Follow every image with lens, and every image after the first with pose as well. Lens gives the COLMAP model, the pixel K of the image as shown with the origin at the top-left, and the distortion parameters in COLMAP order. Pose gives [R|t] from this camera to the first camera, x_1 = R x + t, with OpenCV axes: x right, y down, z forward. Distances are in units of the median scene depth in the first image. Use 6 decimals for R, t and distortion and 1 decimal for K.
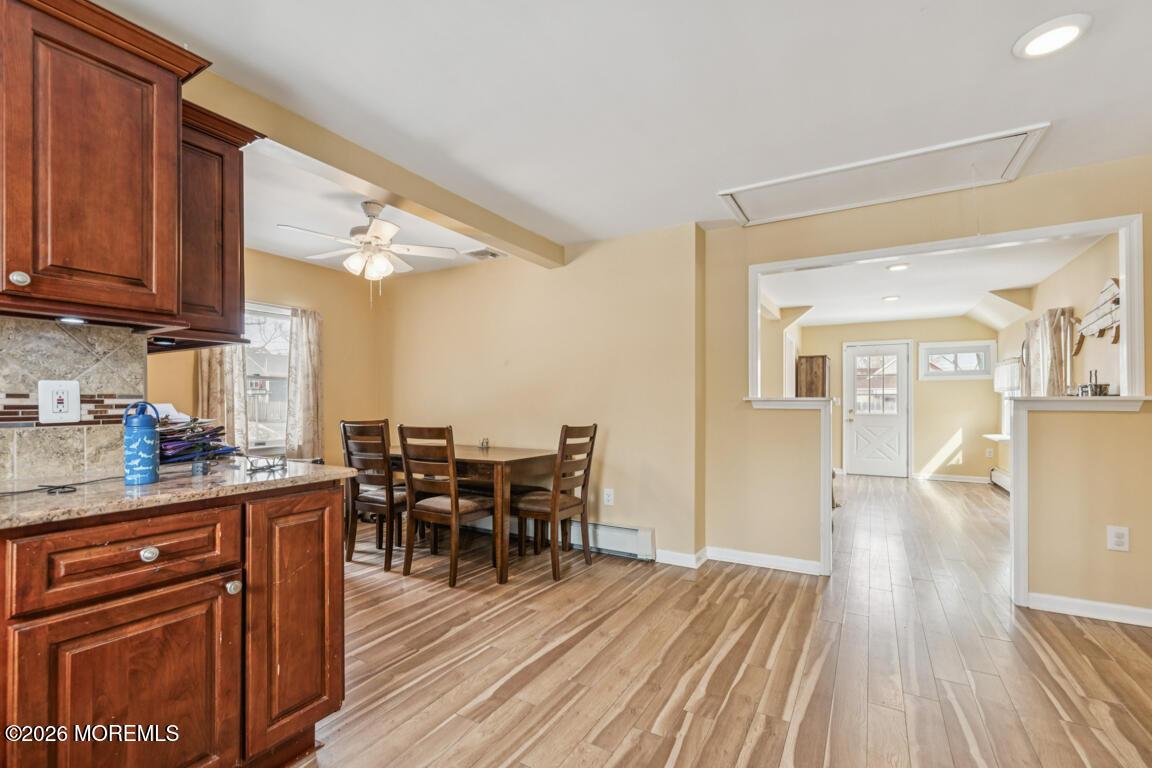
lens RADIAL K [[507.9, 0, 577.0], [0, 507.9, 398.8], [0, 0, 1]] dist [0.004752, -0.002106]
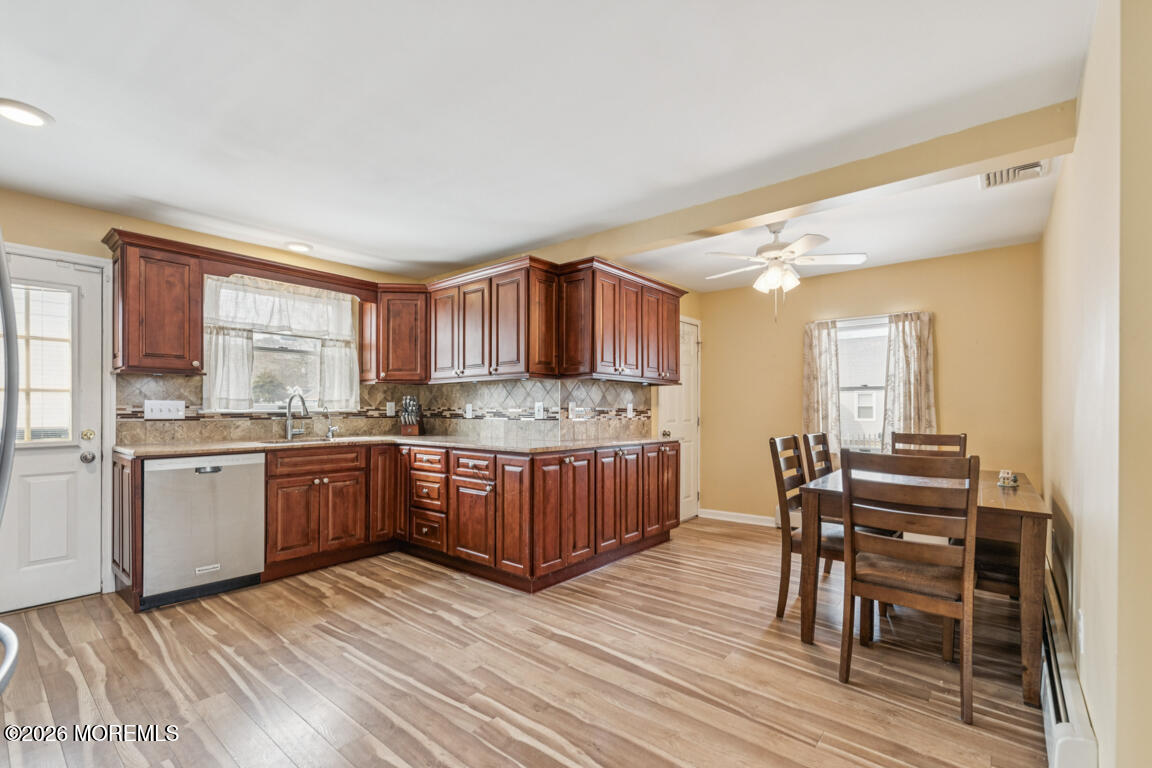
lens RADIAL K [[507.9, 0, 573.4], [0, 507.9, 404.6], [0, 0, 1]] dist [0.004752, -0.002106]
pose [[-0.168385, -0.007798, -0.985690, 1.132475], [0.003361, 0.999958, -0.008485, -0.001169], [0.985716, -0.004742, -0.168352, 1.264573]]
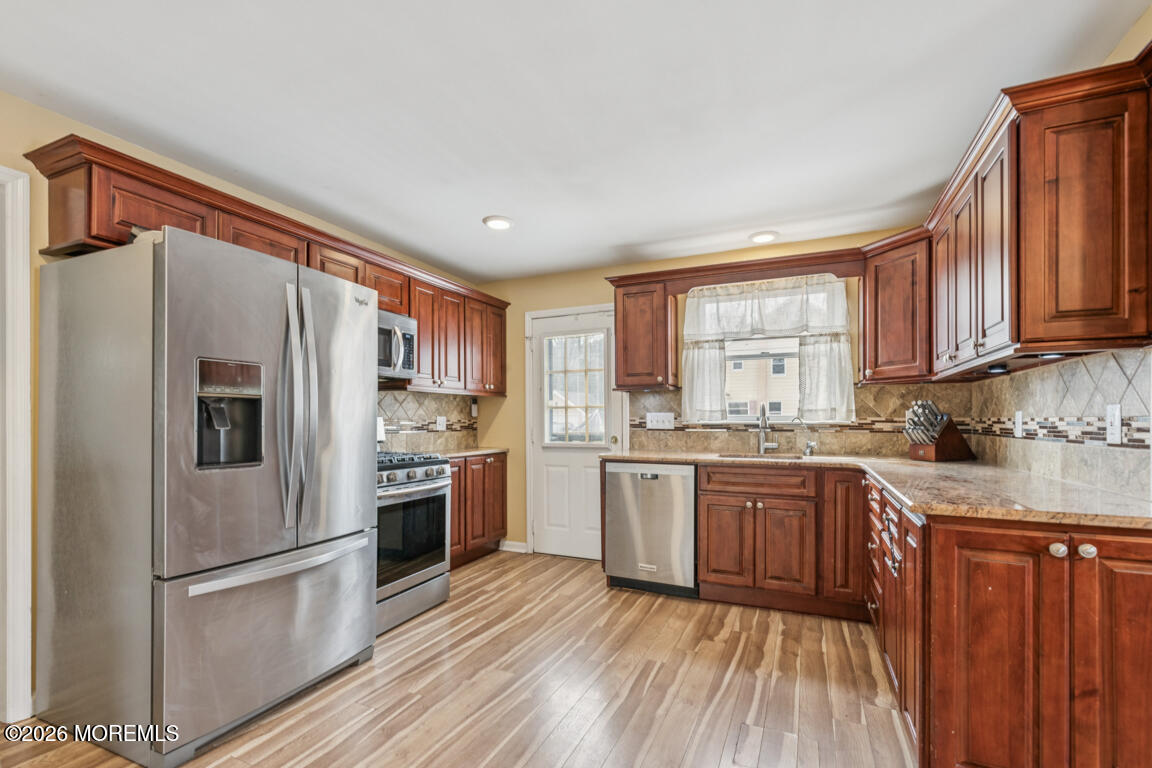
lens RADIAL K [[507.9, 0, 572.6], [0, 507.9, 420.7], [0, 0, 1]] dist [0.004752, -0.002106]
pose [[-0.994824, 0.001164, -0.101605, 0.190668], [0.001324, 0.999998, -0.001502, -0.001296], [0.101603, -0.001629, -0.994824, 1.558058]]
